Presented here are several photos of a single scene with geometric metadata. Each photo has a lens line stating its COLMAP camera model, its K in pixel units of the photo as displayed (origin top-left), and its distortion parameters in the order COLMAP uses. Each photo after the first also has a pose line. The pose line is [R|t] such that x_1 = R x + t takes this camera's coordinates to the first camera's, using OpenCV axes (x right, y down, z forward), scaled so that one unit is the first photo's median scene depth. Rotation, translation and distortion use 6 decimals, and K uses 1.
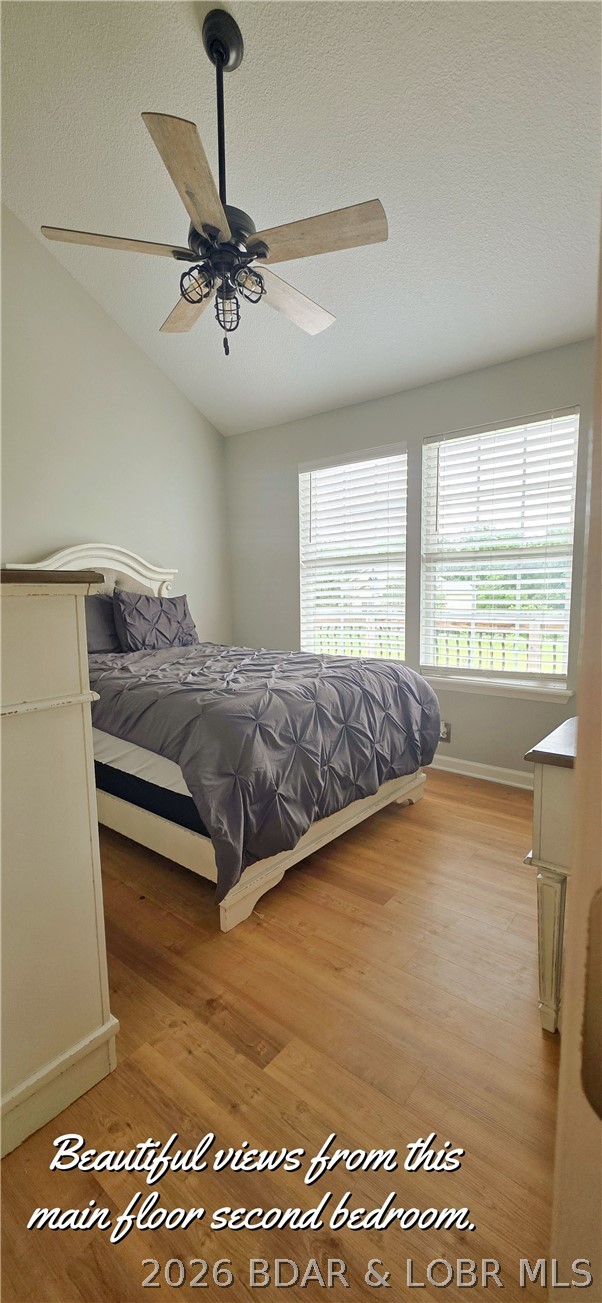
lens RADIAL K [[520.4, 0, 310.5], [0, 520.4, 658.2], [0, 0, 1]] dist [-0.003680, -0.000183]
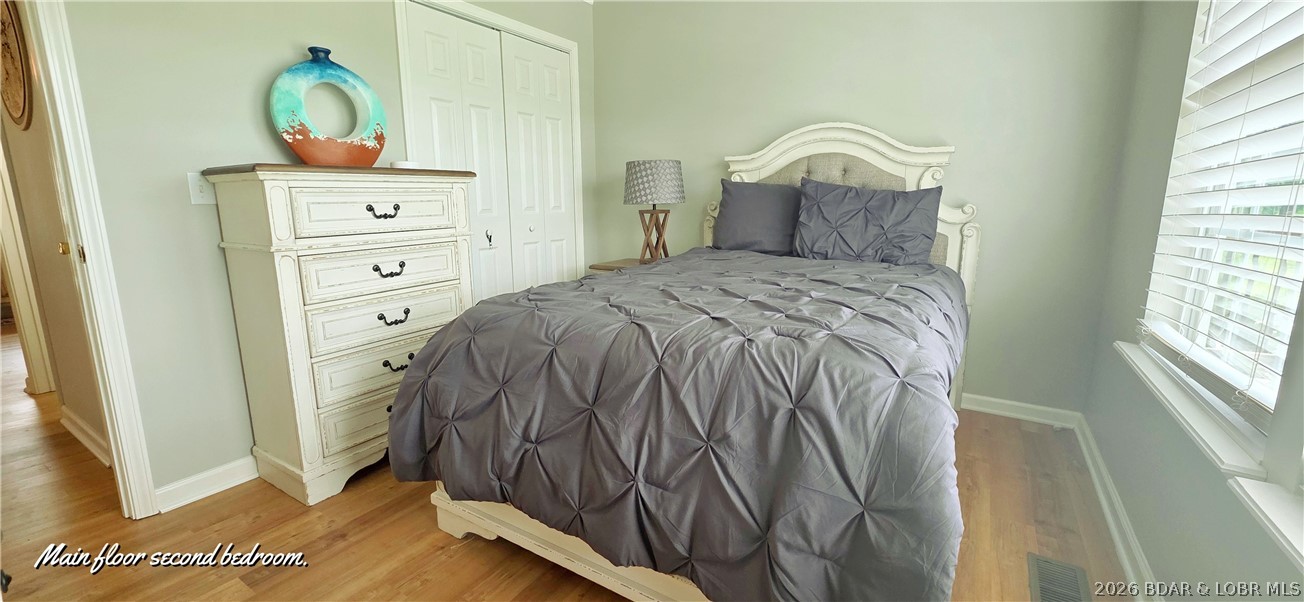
lens RADIAL K [[520.8, 0, 655.1], [0, 520.8, 295.4], [0, 0, 1]] dist [-0.003680, -0.000183]
pose [[0.113072, 0.190038, -0.975244, 0.417868], [-0.125193, 0.976441, 0.175756, -0.069227], [0.985668, 0.102221, 0.134199, 0.674638]]
